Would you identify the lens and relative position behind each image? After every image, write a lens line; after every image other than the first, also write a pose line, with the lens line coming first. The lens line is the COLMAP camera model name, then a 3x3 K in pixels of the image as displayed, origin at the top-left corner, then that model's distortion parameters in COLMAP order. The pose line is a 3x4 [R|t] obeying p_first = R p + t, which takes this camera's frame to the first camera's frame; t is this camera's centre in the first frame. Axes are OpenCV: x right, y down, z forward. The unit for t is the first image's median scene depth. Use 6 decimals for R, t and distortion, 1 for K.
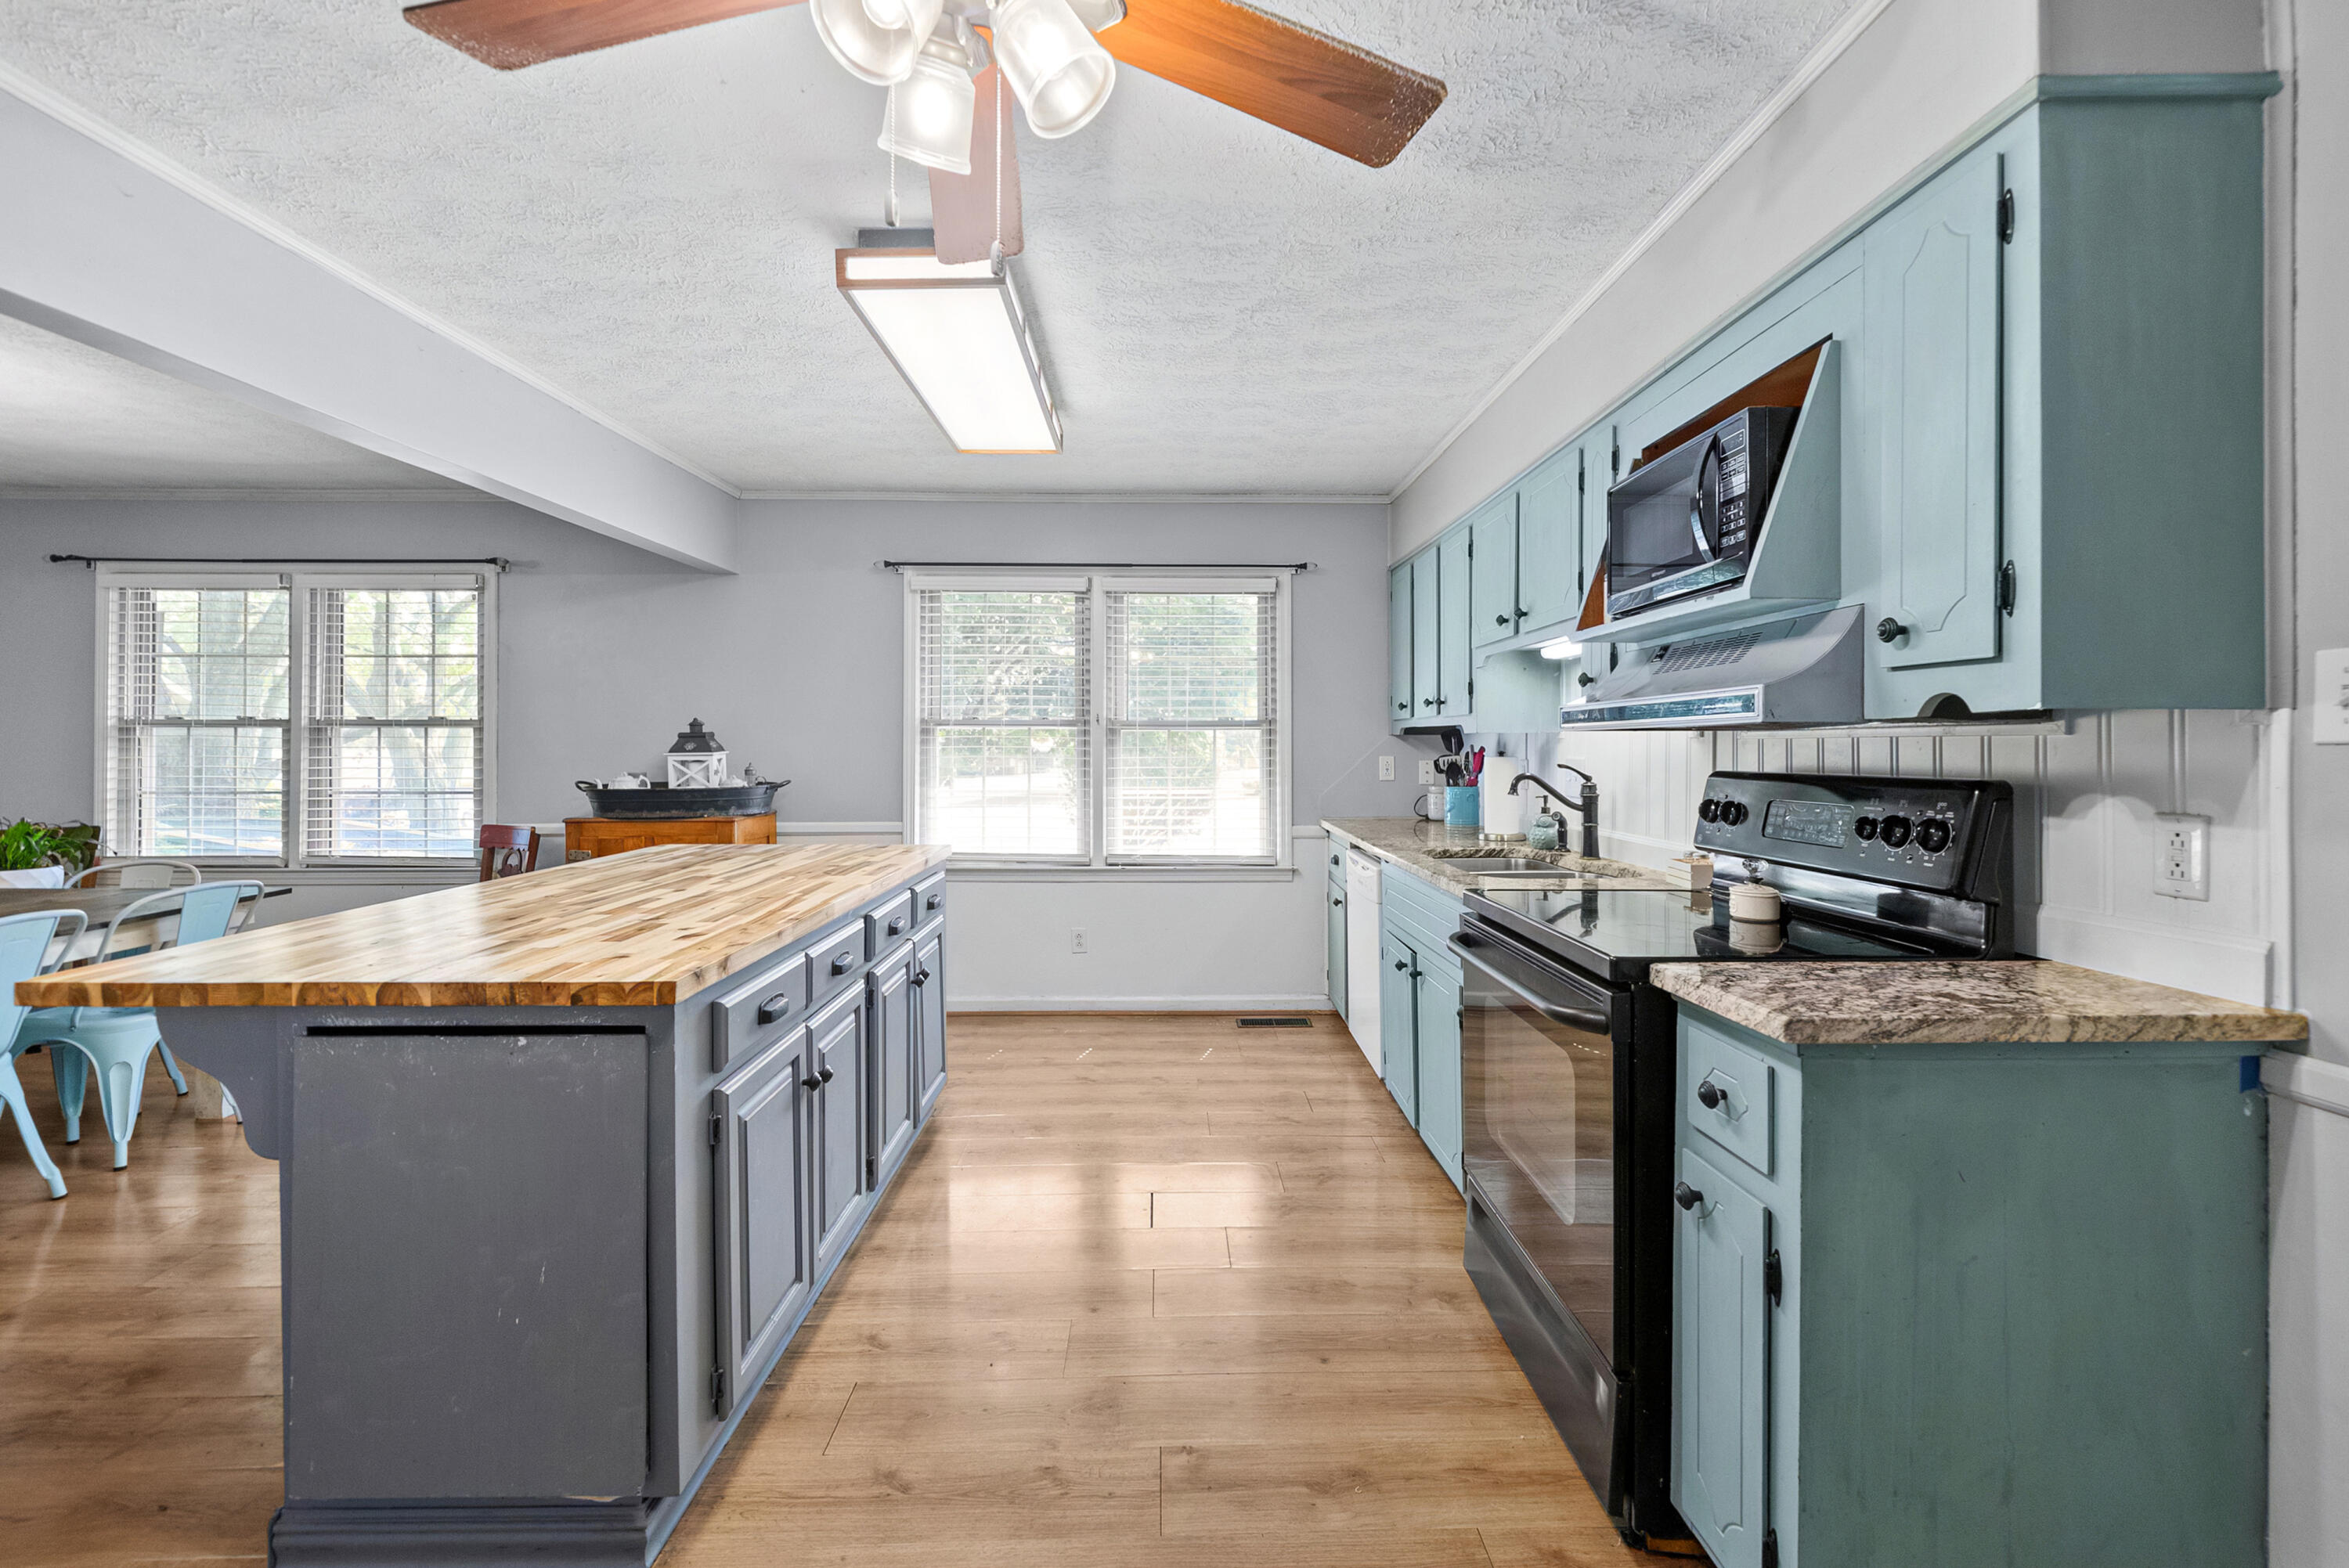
lens RADIAL K [[967.4, 0, 1182.6], [0, 967.4, 745.8], [0, 0, 1]] dist [-0.003010, -0.000607]
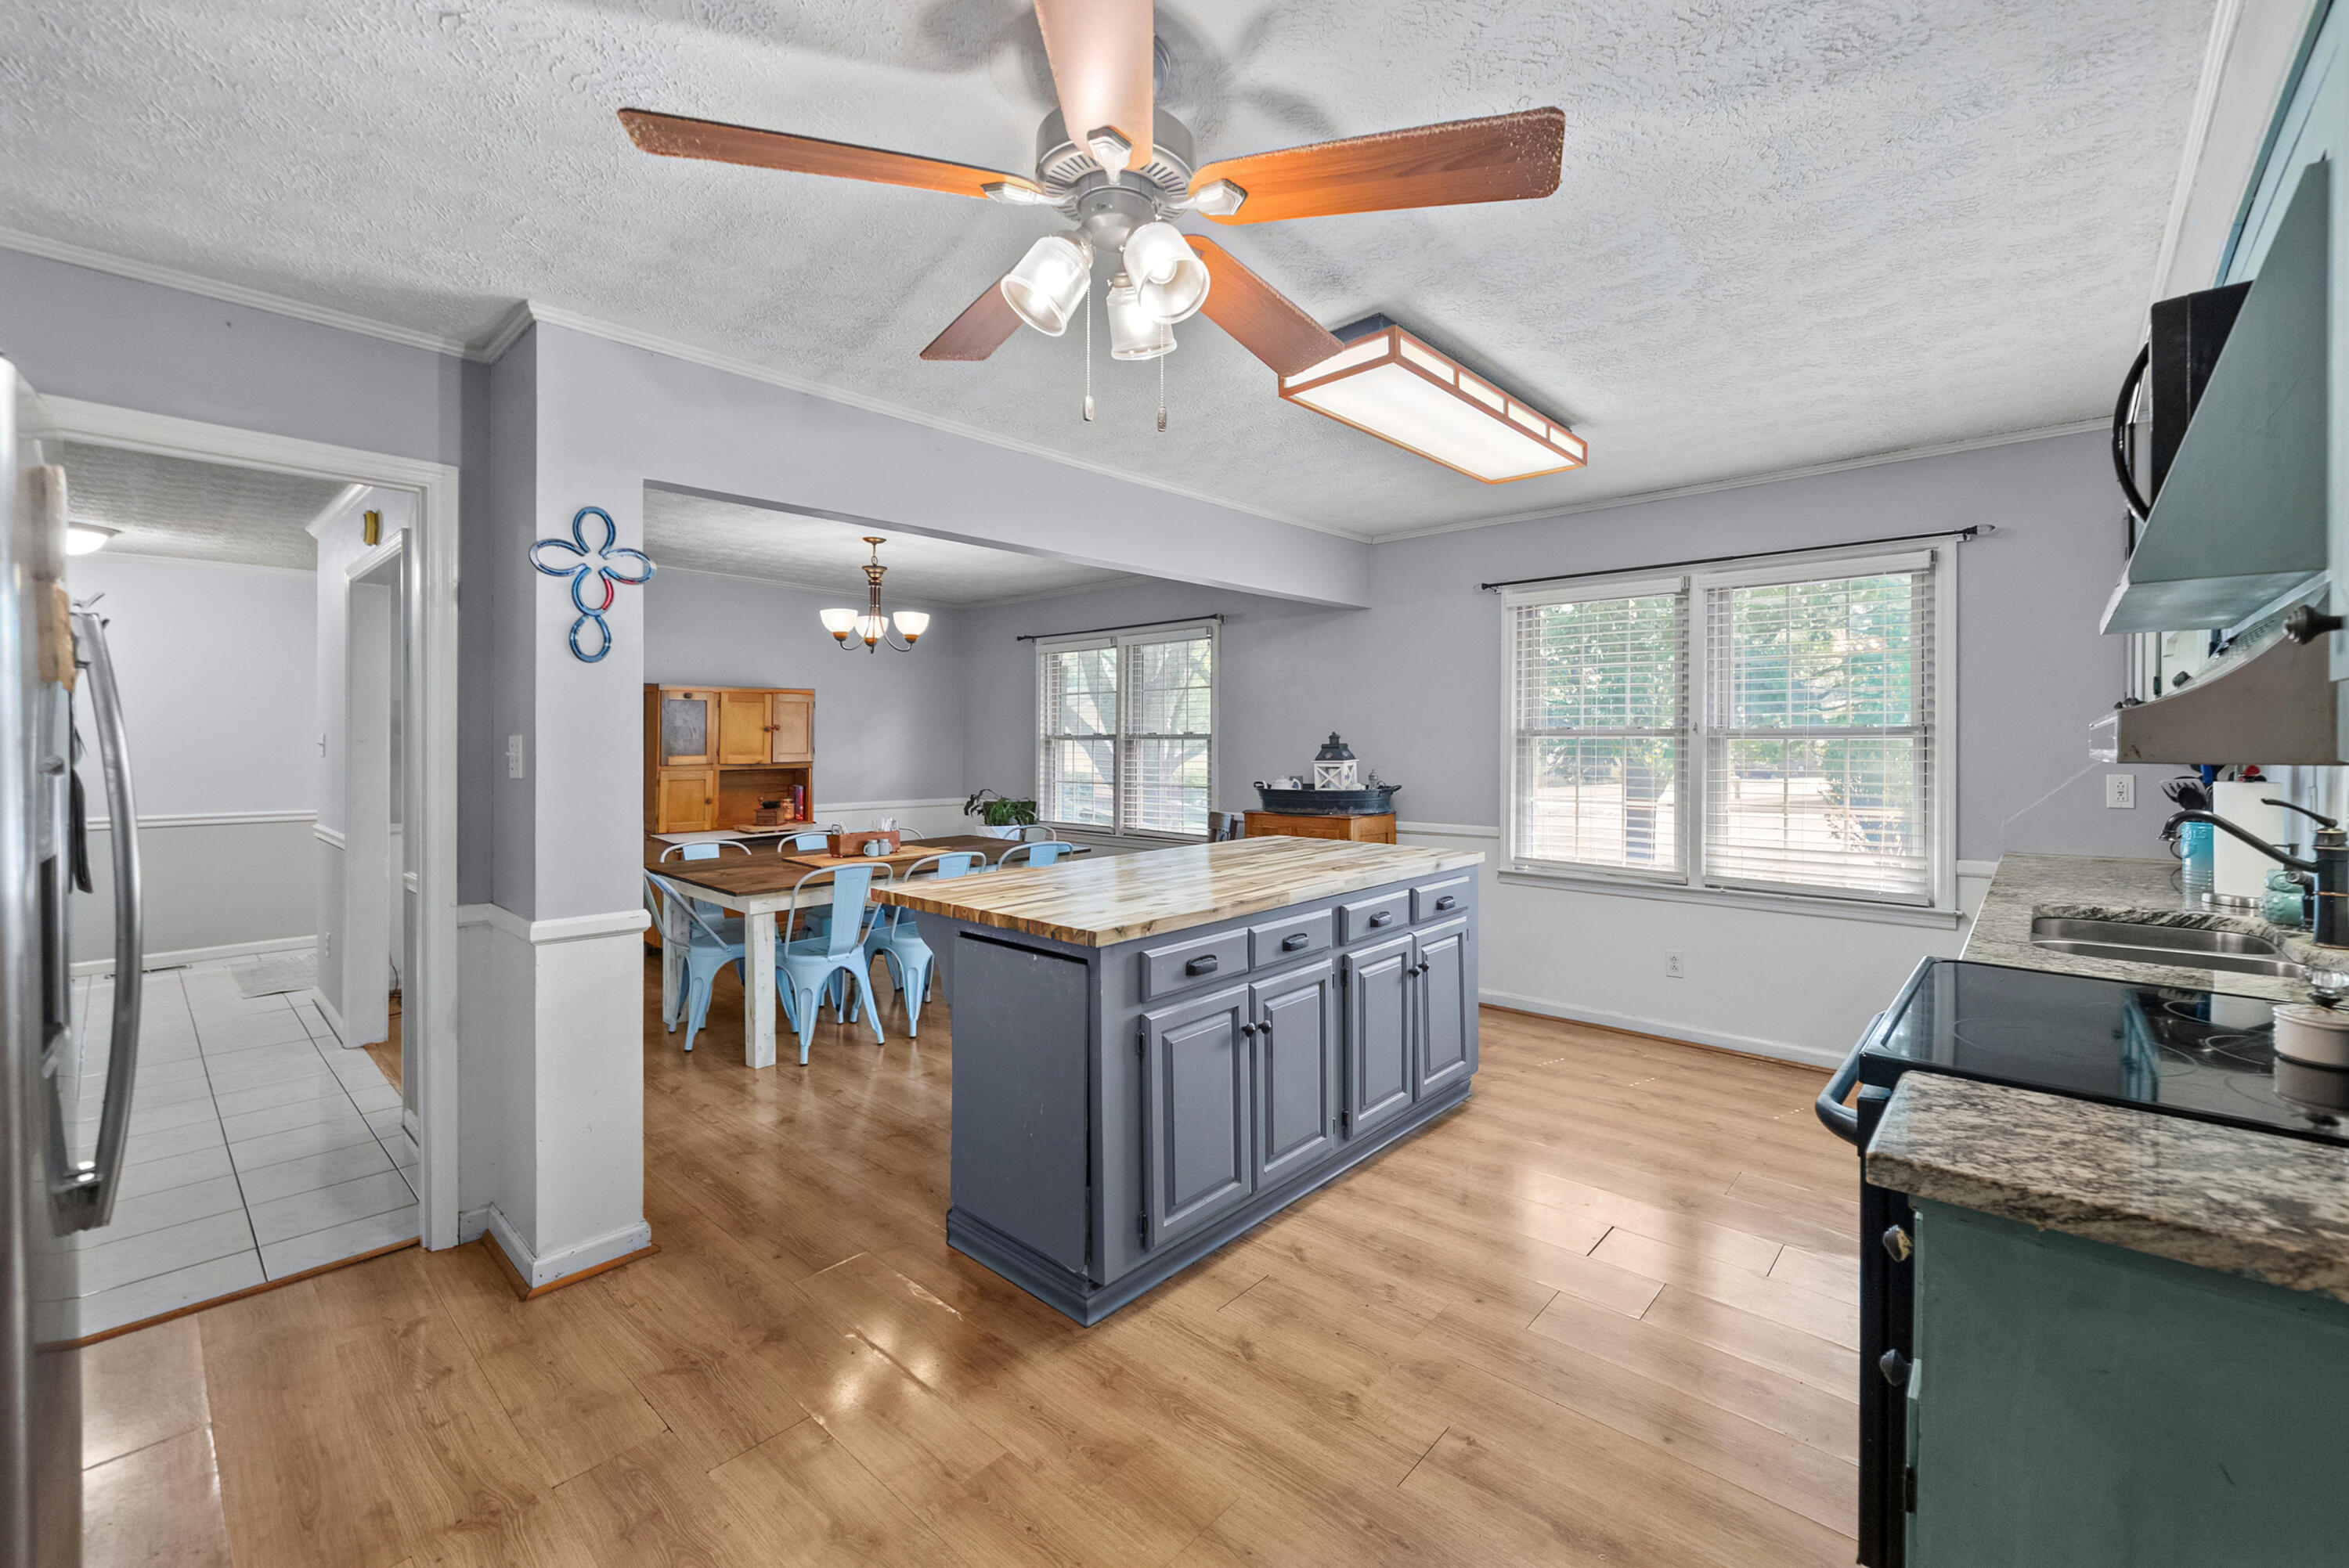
lens RADIAL K [[964.0, 0, 1235.0], [0, 964.0, 747.9], [0, 0, 1]] dist [-0.001163, -0.000138]
pose [[0.744234, 0.001701, -0.667916, 0.210226], [0.001751, 0.999988, 0.004498, -0.014335], [0.667916, -0.004517, 0.744223, 0.018905]]
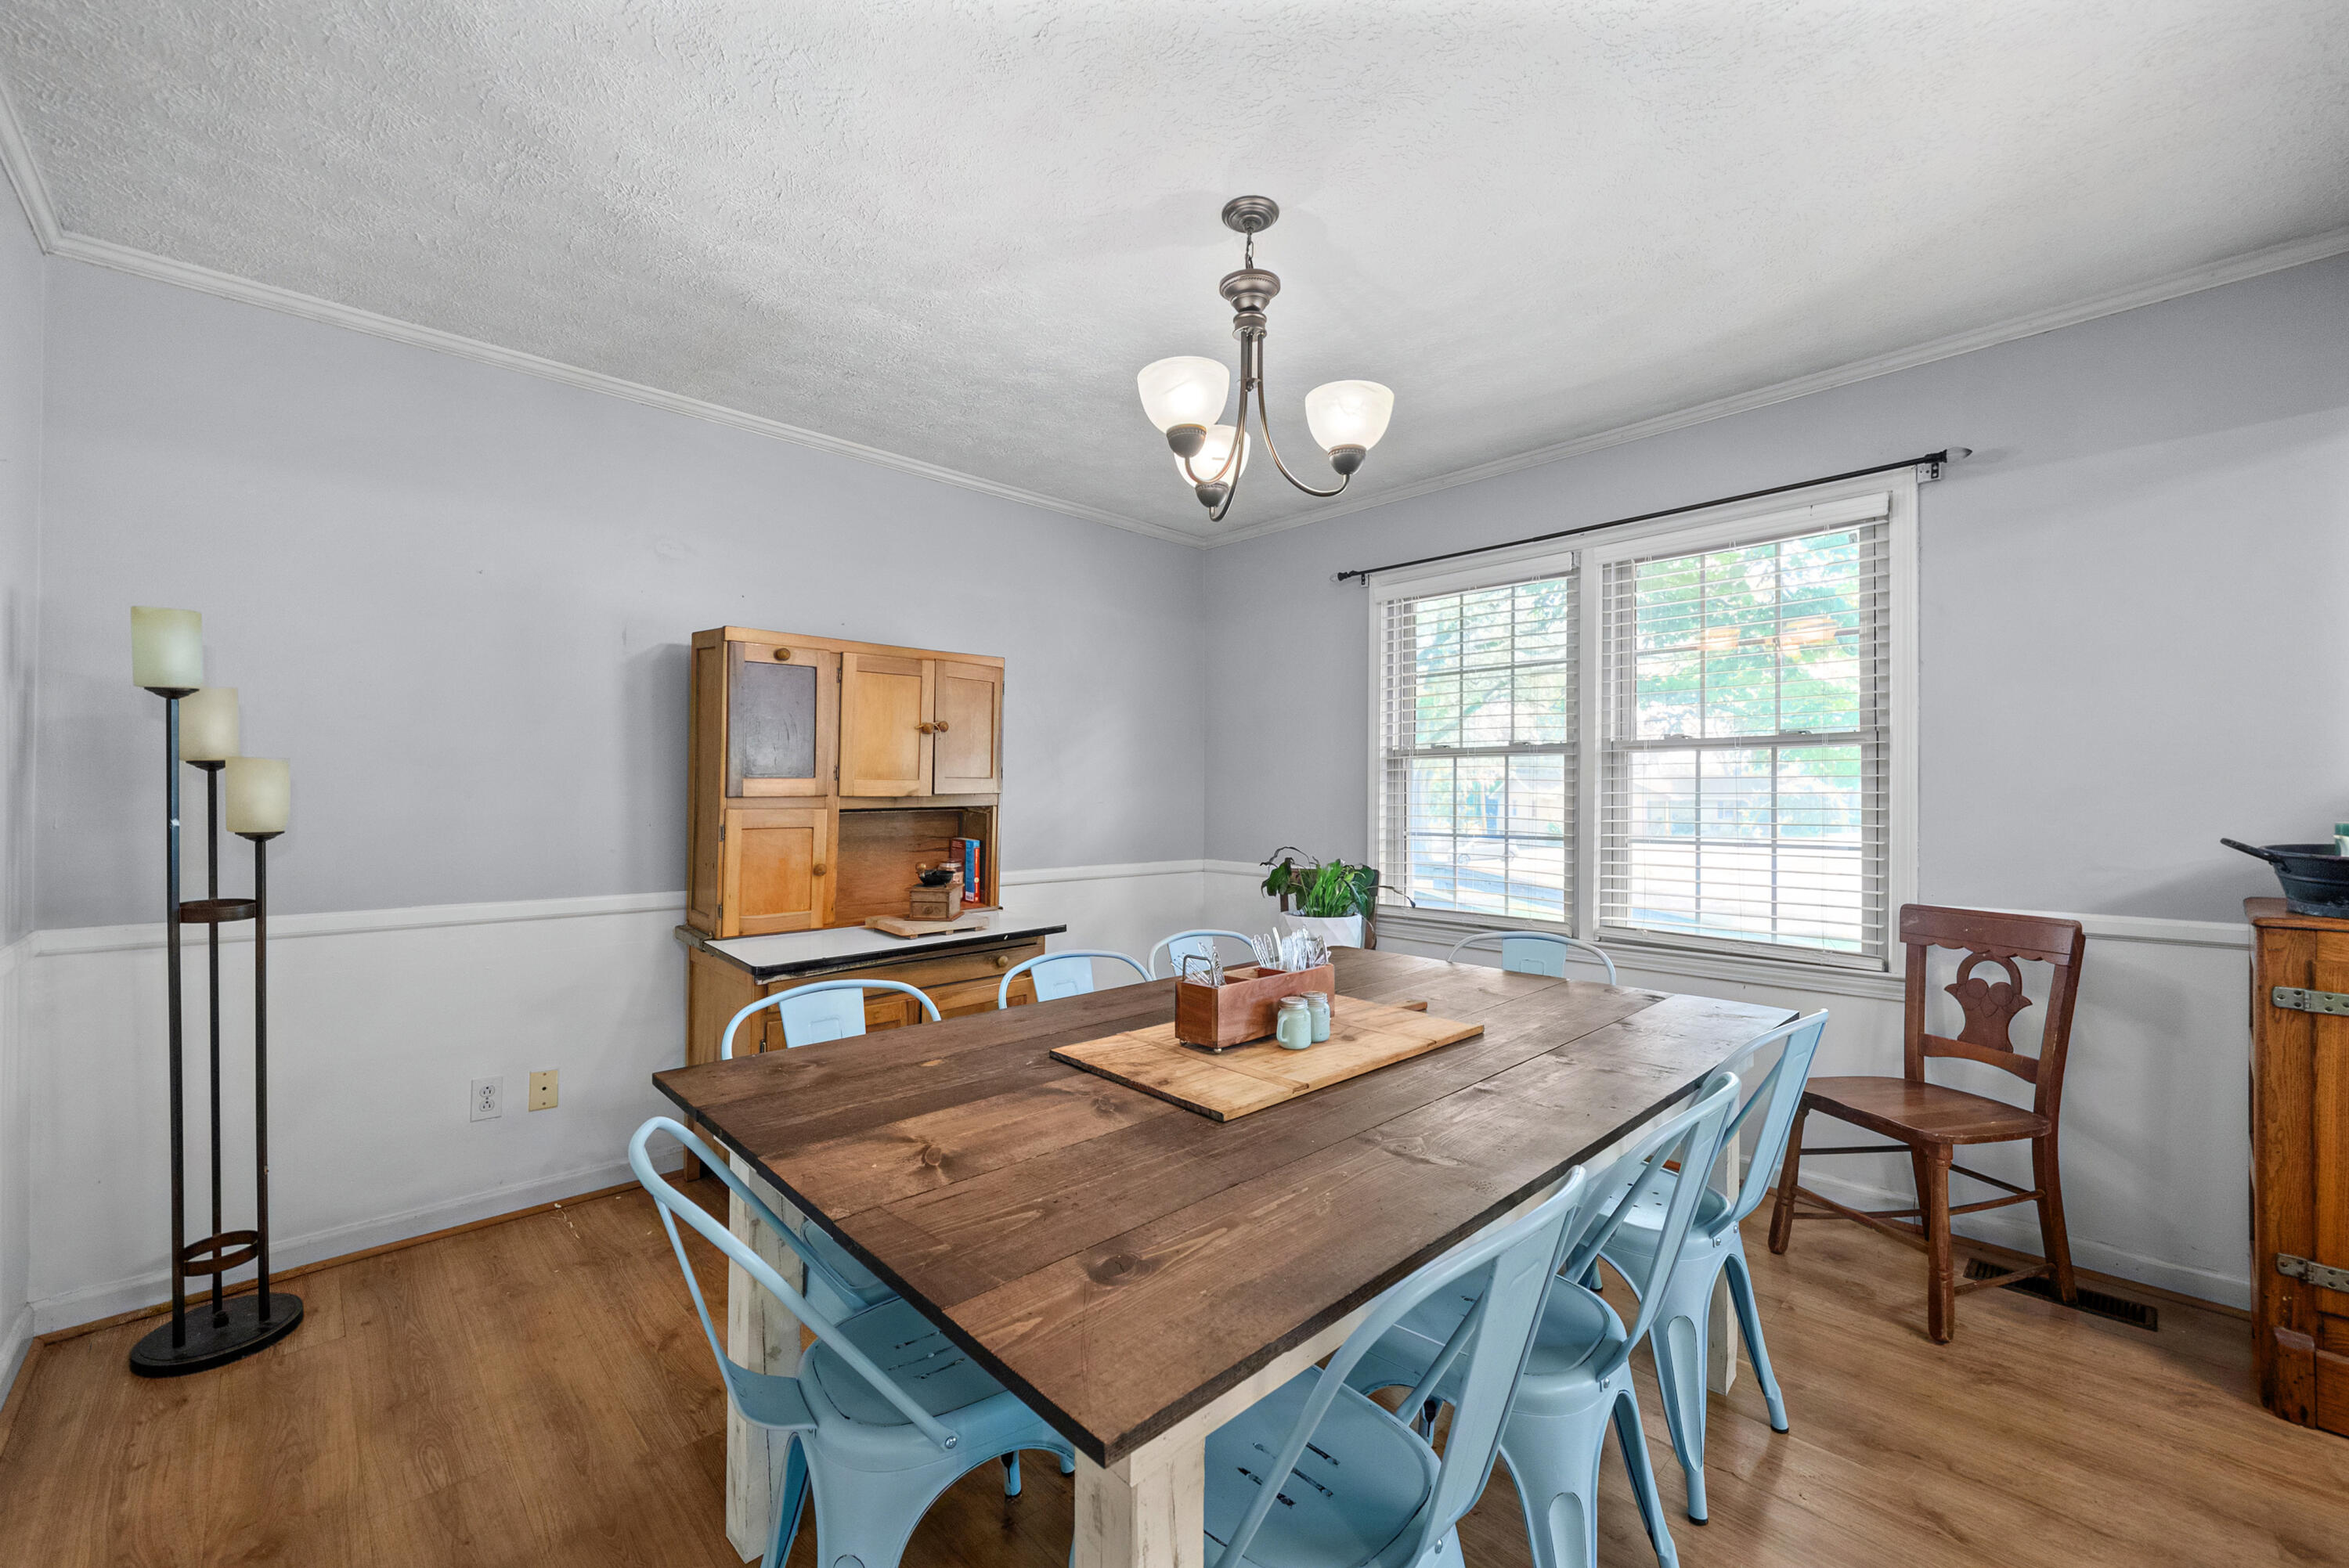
lens RADIAL K [[978.7, 0, 1191.2], [0, 978.7, 785.2], [0, 0, 1]] dist [0.001371, 0.000048]
pose [[0.672737, -0.007905, -0.739840, -0.584949], [0.001362, 0.999954, -0.009446, 0.013461], [0.739881, 0.005347, 0.672717, 0.271477]]
